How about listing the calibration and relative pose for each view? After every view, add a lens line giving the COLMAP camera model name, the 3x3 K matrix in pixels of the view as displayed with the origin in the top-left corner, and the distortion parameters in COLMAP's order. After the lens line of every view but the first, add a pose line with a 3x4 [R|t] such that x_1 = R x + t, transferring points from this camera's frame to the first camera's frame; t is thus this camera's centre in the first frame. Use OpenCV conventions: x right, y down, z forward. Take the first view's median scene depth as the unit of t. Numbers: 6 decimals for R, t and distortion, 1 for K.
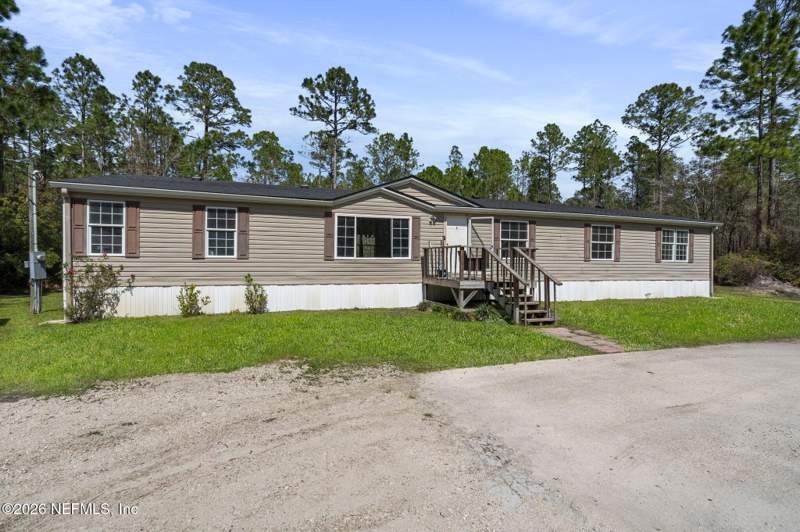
lens RADIAL K [[374.8, 0, 400.0], [0, 374.8, 266.0], [0, 0, 1]] dist [-0.002122, 0.000461]
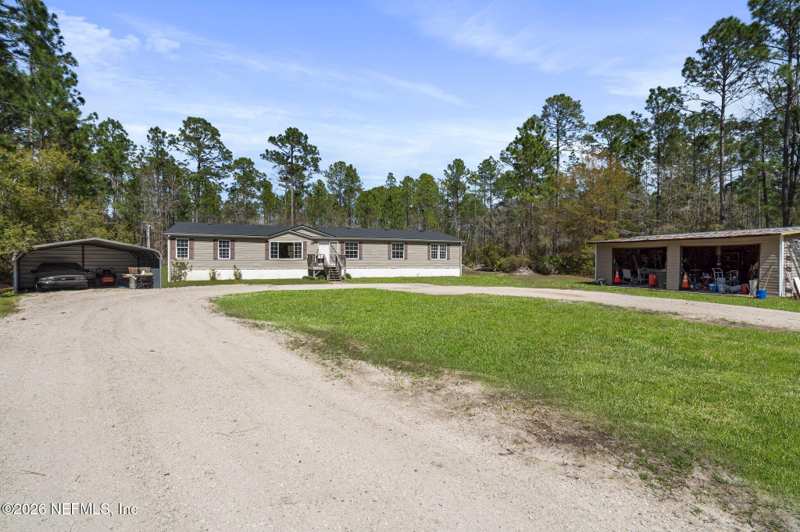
lens RADIAL K [[360.4, 0, 400.0], [0, 360.4, 266.0], [0, 0, 1]] dist [-0.004000, 0.000075]
pose [[0.998192, -0.007487, 0.059645, 0.428047], [0.007346, 0.999970, 0.002588, 0.020944], [-0.059662, -0.002145, 0.998216, -1.130672]]
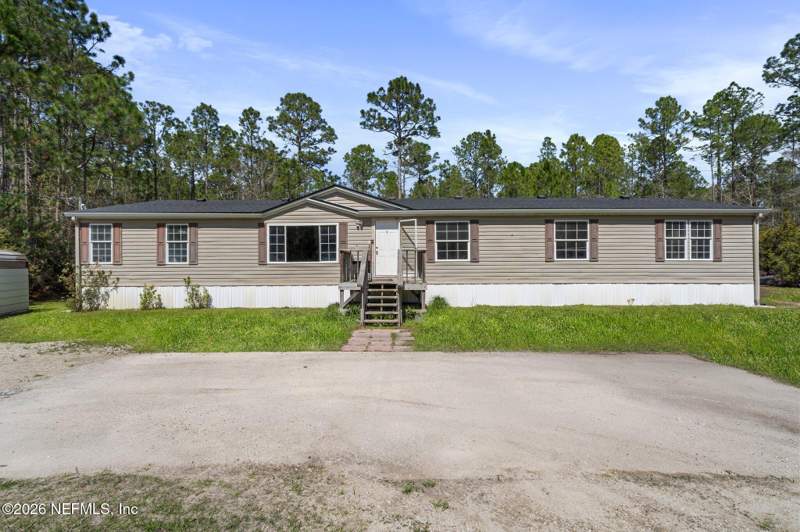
lens RADIAL K [[382.4, 0, 400.0], [0, 382.4, 266.0], [0, 0, 1]] dist [-0.000591, 0.000262]
pose [[0.944863, -0.012650, -0.327222, 0.455259], [0.009363, 0.999889, -0.011616, 0.004596], [0.327332, 0.007912, 0.944876, 0.021741]]
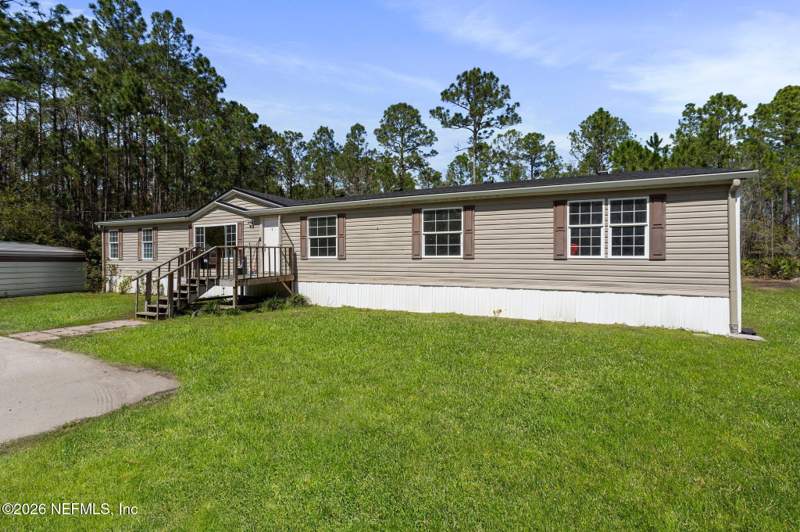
lens RADIAL K [[360.4, 0, 400.0], [0, 360.4, 266.0], [0, 0, 1]] dist [-0.004000, 0.000075]
pose [[0.717534, 0.002230, -0.696520, 0.966938], [-0.005449, 0.999982, -0.002412, 0.002887], [0.696502, 0.005526, 0.717534, 0.452617]]
